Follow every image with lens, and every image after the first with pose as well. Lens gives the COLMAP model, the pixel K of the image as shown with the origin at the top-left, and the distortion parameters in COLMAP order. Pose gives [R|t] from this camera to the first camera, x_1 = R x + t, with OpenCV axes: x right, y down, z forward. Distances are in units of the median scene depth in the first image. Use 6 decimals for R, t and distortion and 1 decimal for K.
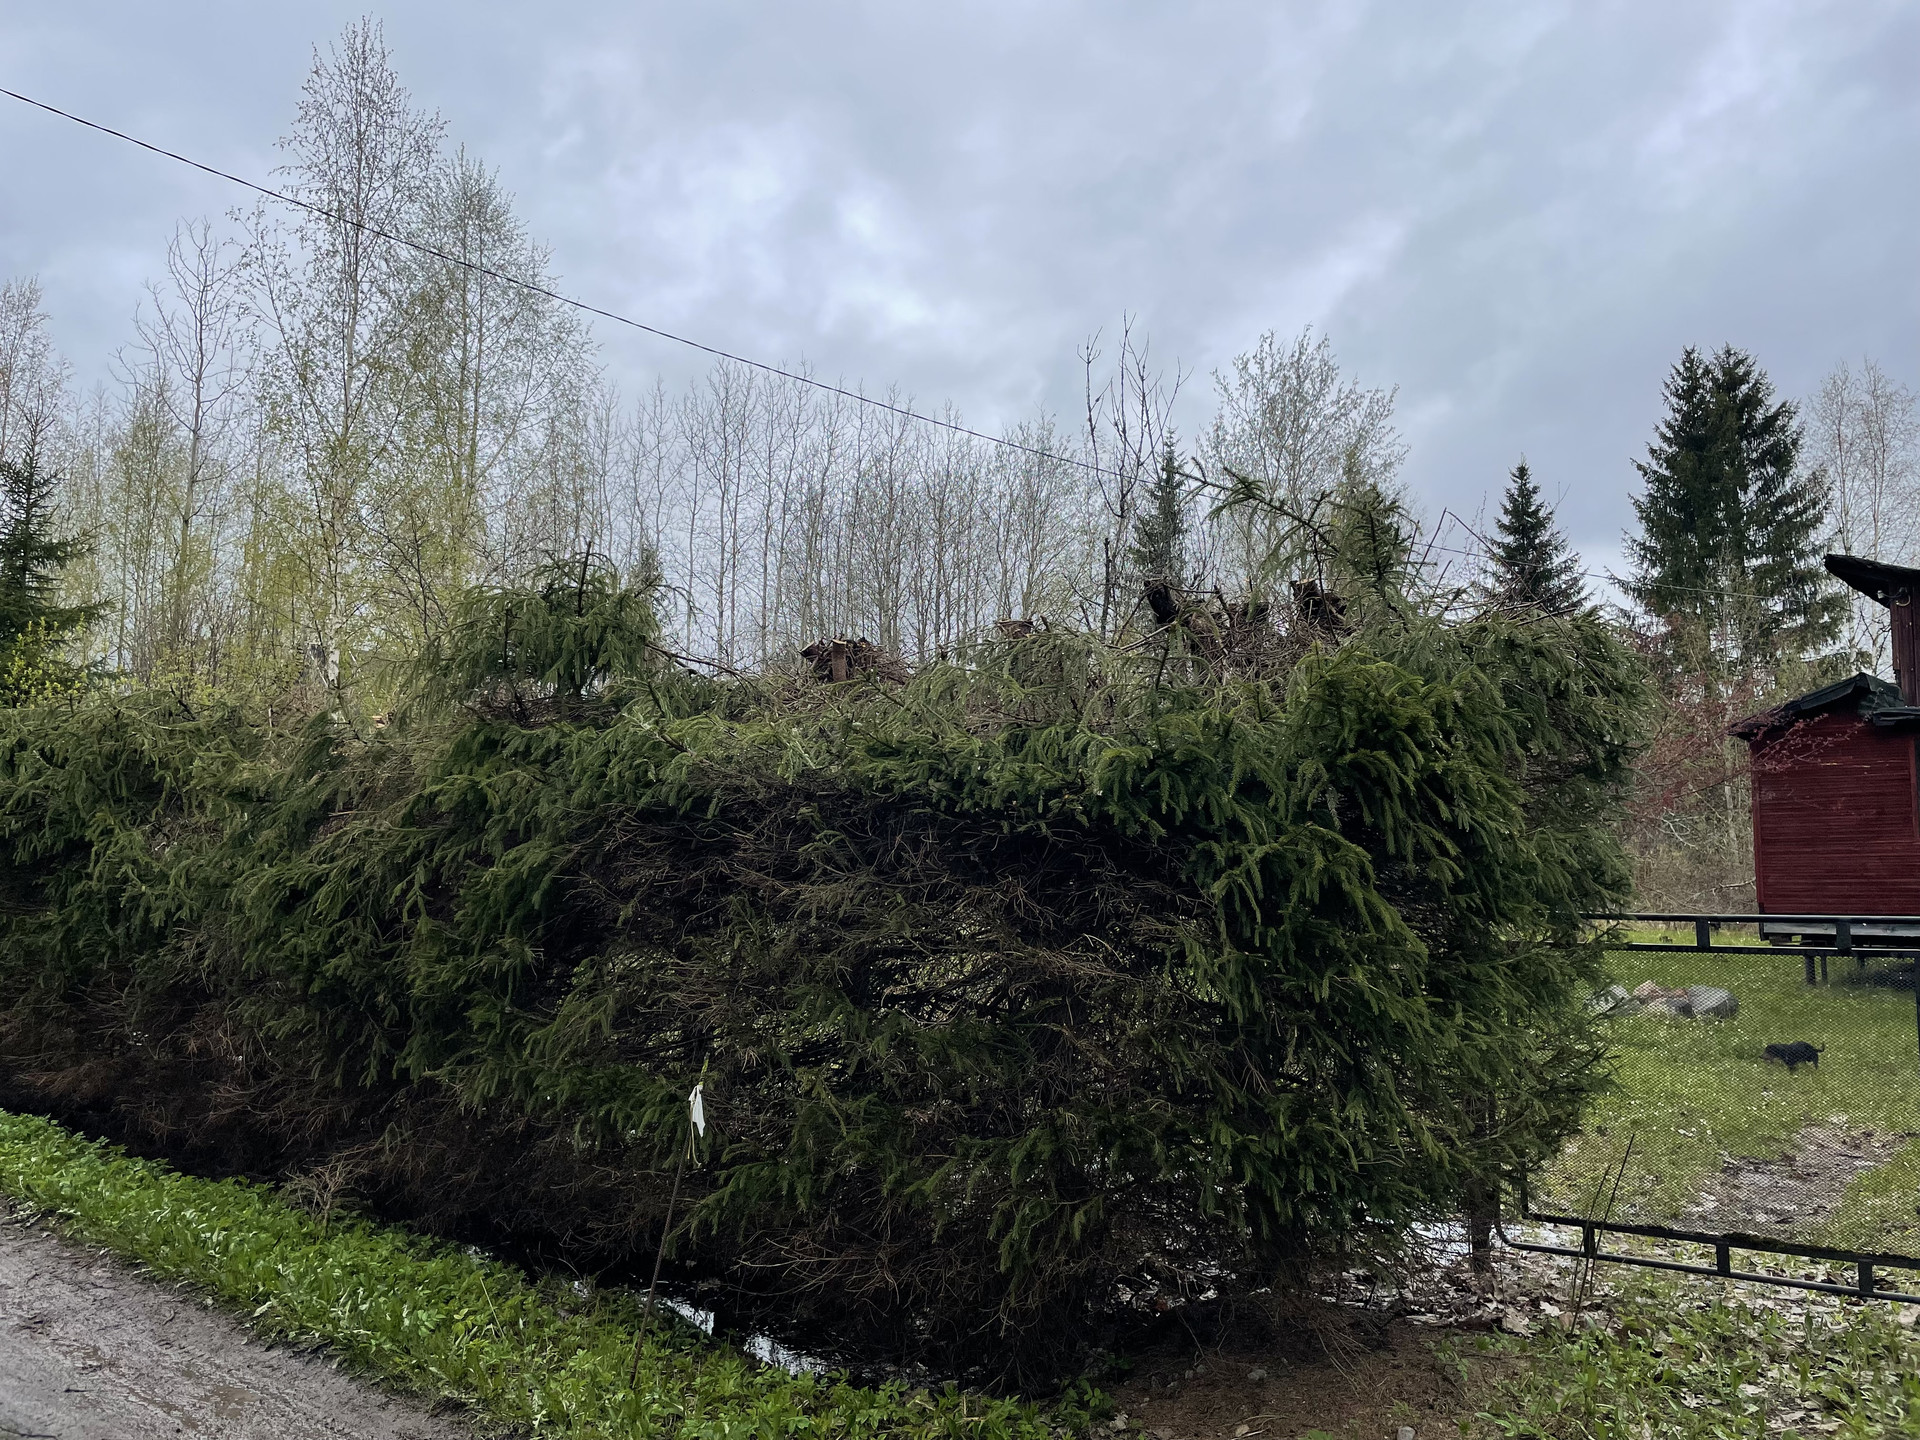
lens RADIAL K [[1456.1, 0, 946.7], [0, 1456.1, 705.0], [0, 0, 1]] dist [0.086777, -0.118280]
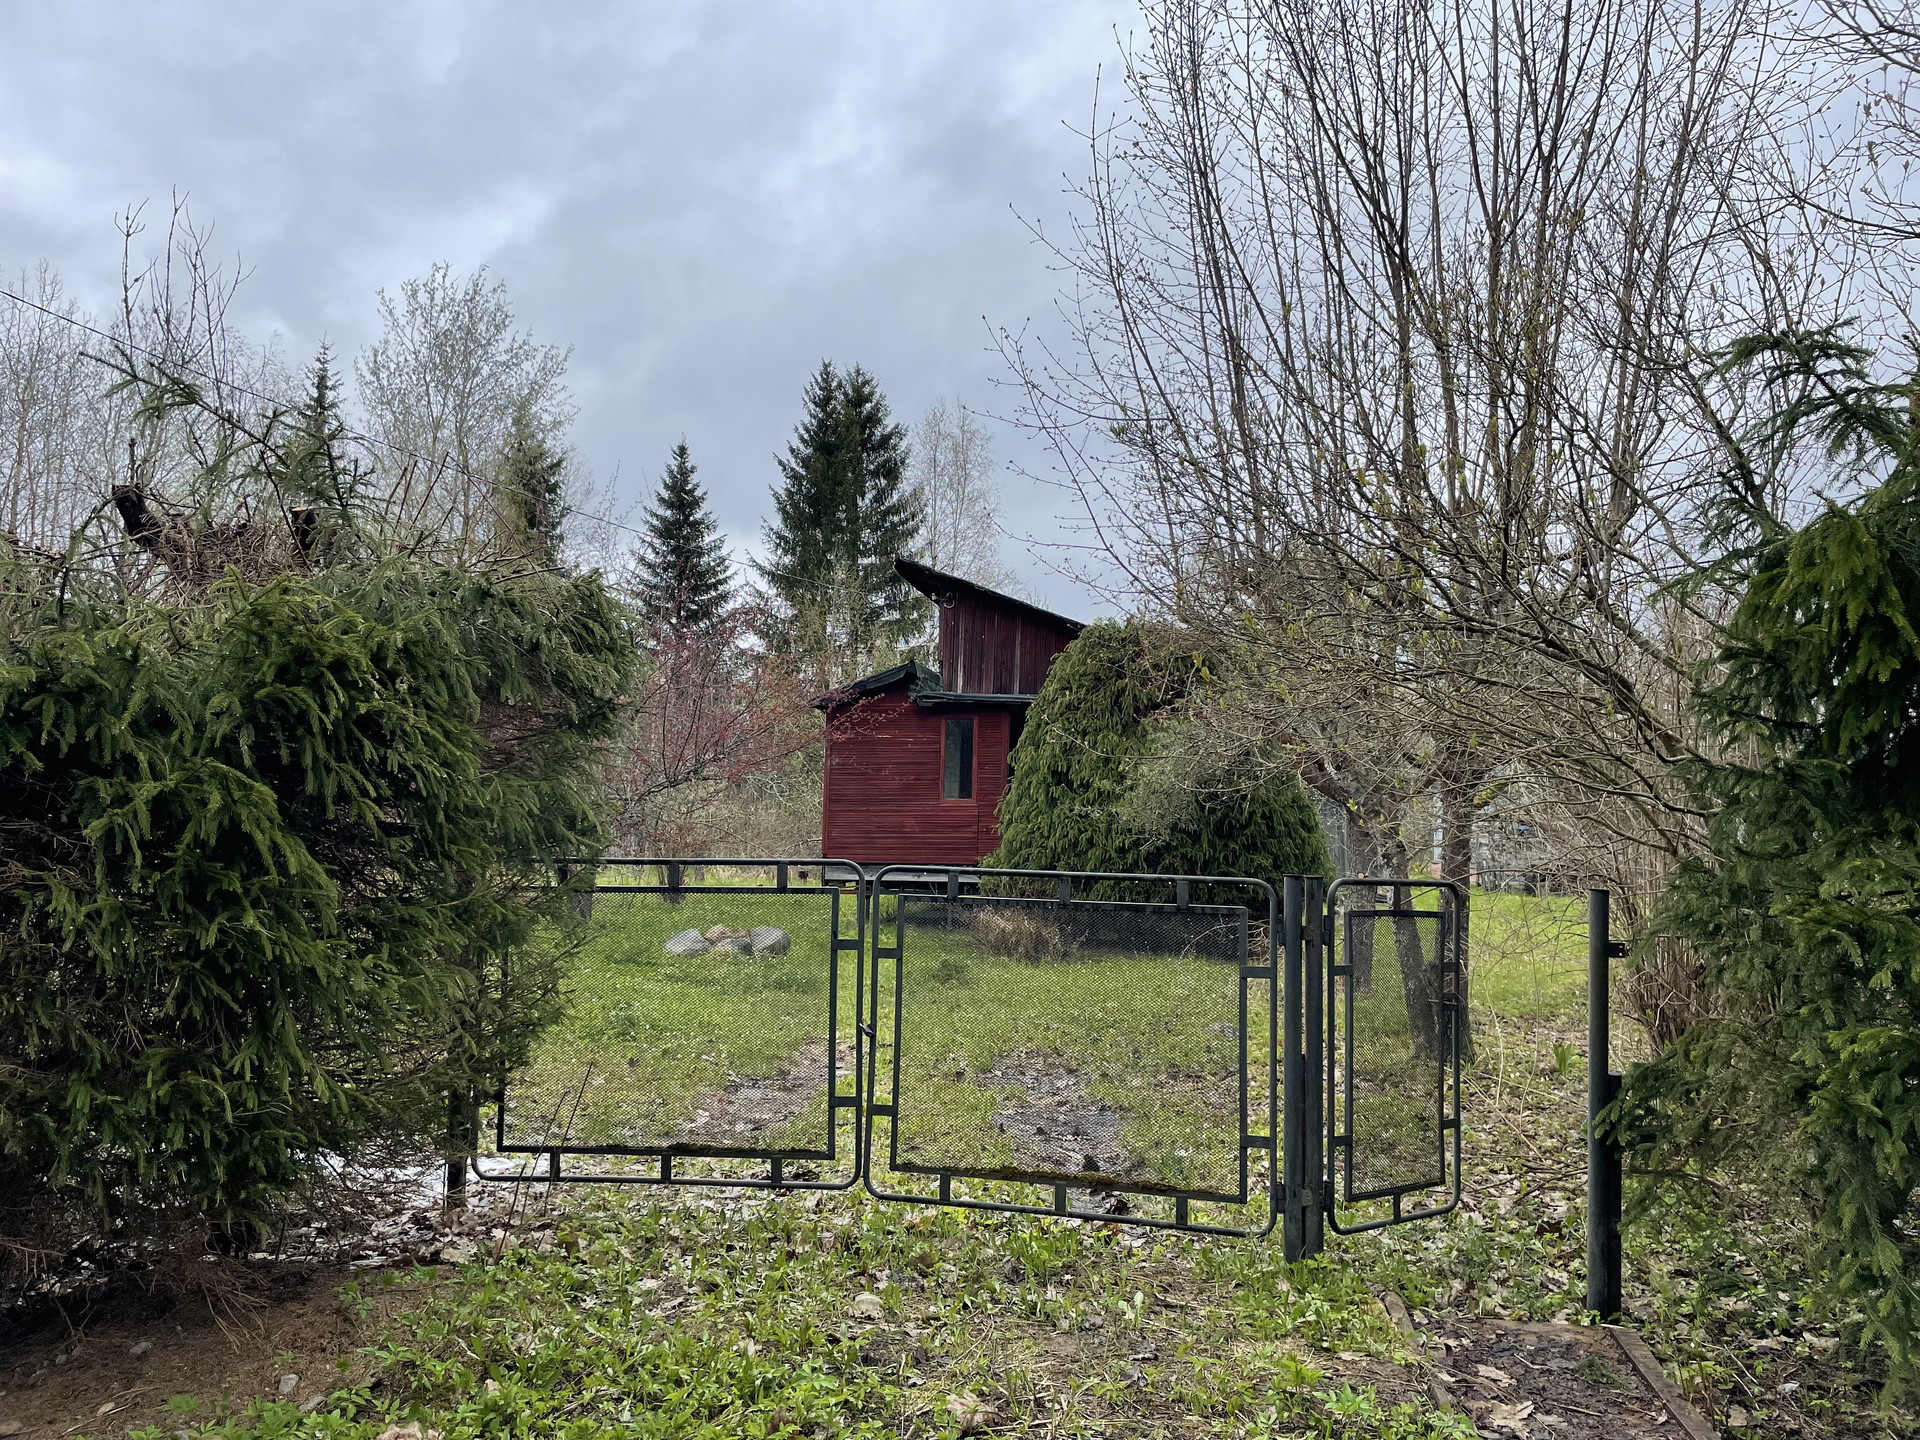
lens RADIAL K [[1456.7, 0, 939.8], [0, 1456.7, 723.8], [0, 0, 1]] dist [0.090845, -0.121261]
pose [[0.852008, 0.049359, 0.521196, 0.027900], [-0.071493, 0.997189, 0.022434, 0.000686], [-0.518624, -0.056376, 0.853142, -0.007778]]
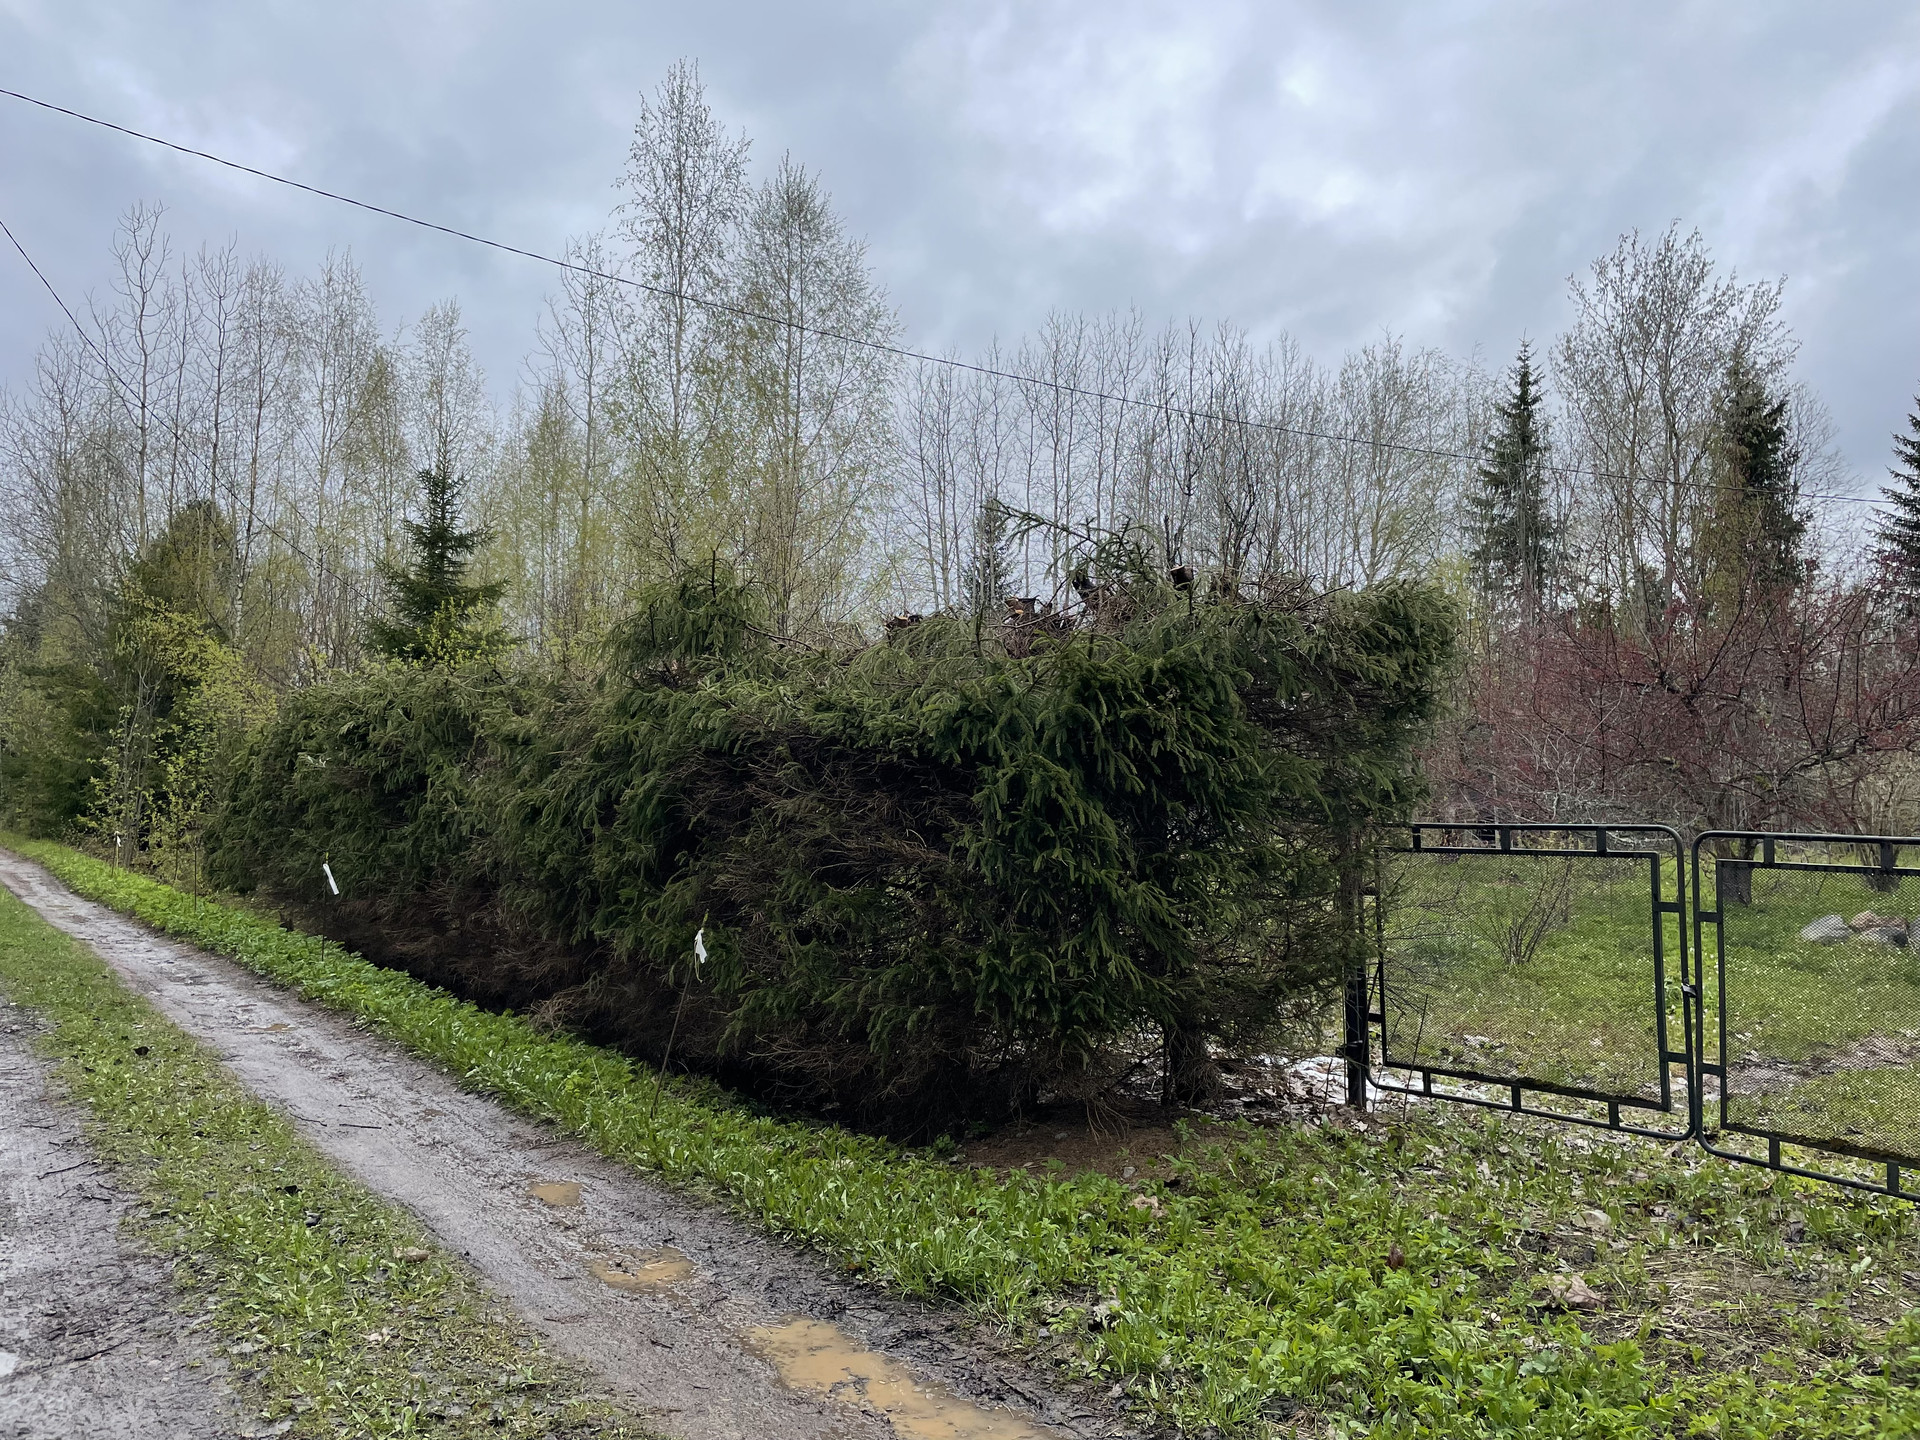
lens RADIAL K [[1456.1, 0, 946.7], [0, 1456.1, 705.0], [0, 0, 1]] dist [0.086777, -0.118280]
pose [[0.966392, -0.017412, -0.256481, 0.099231], [0.028194, 0.998864, 0.038421, -0.004888], [0.255521, -0.044361, 0.965785, -0.080766]]
